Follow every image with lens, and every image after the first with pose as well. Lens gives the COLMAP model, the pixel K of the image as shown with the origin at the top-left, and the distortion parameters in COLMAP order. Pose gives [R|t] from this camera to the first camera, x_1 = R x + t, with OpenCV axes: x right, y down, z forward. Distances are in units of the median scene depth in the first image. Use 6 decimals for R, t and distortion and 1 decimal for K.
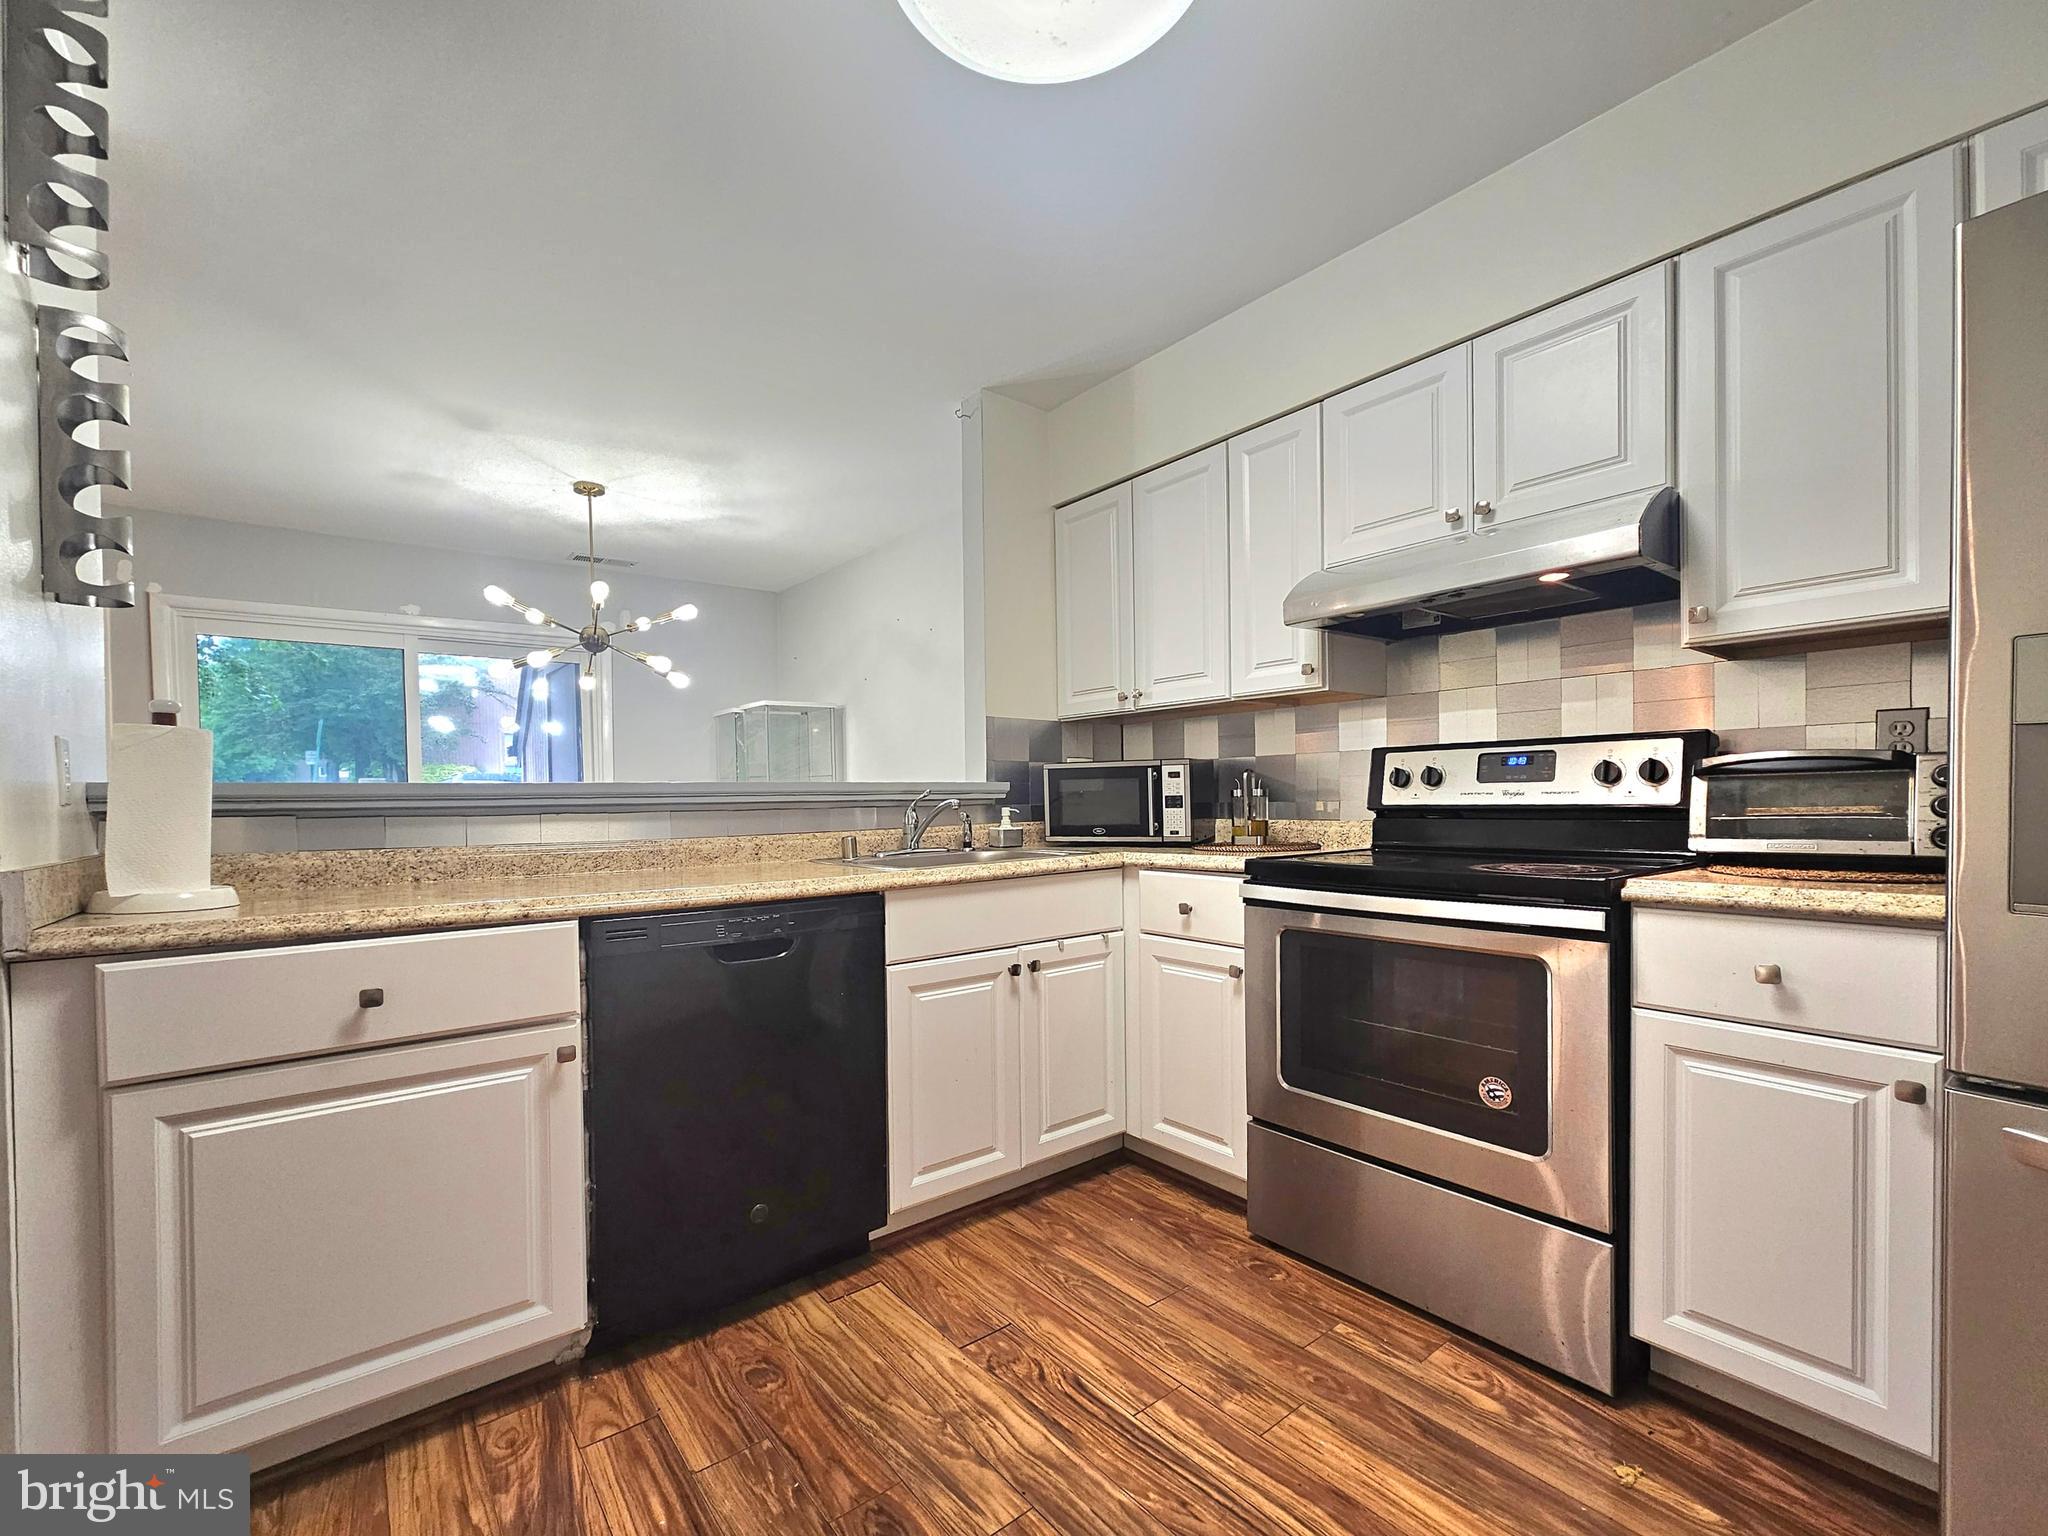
lens RADIAL K [[857.7, 0, 1024.9], [0, 857.7, 807.3], [0, 0, 1]] dist [0.000607, 0.000542]
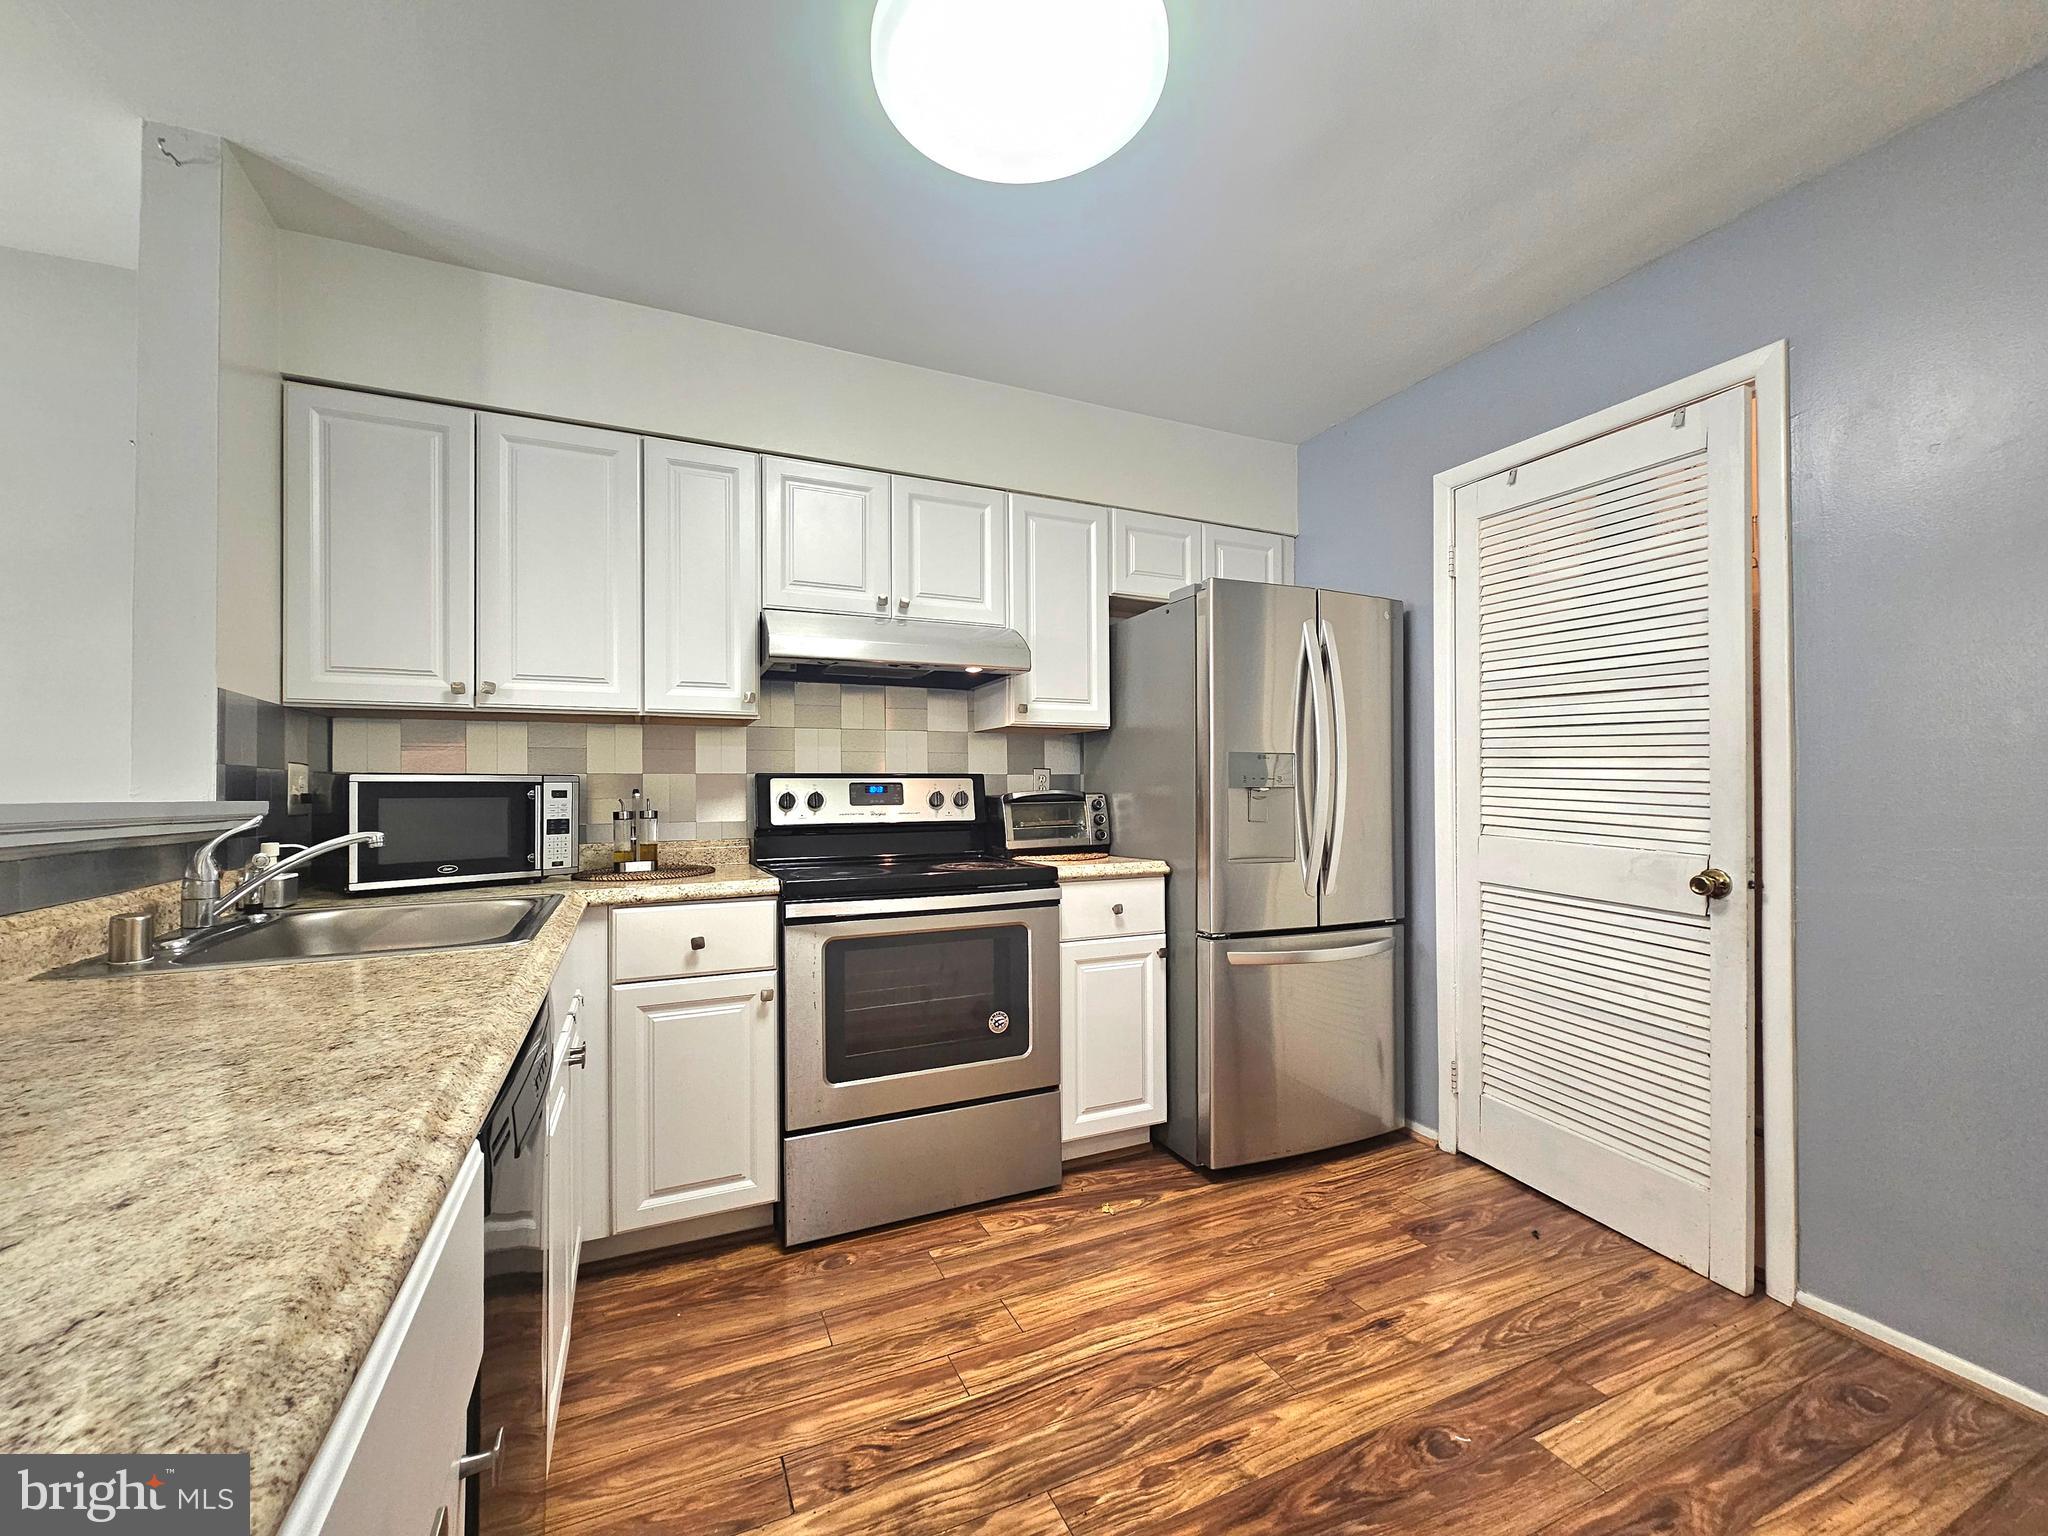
lens RADIAL K [[833.8, 0, 1026.9], [0, 833.8, 778.2], [0, 0, 1]] dist [0.000122, 0.000259]
pose [[0.254385, 0.030706, 0.966616, -0.736209], [0.014495, 0.999263, -0.035557, -0.026336], [-0.966994, 0.023056, 0.253752, 0.528322]]
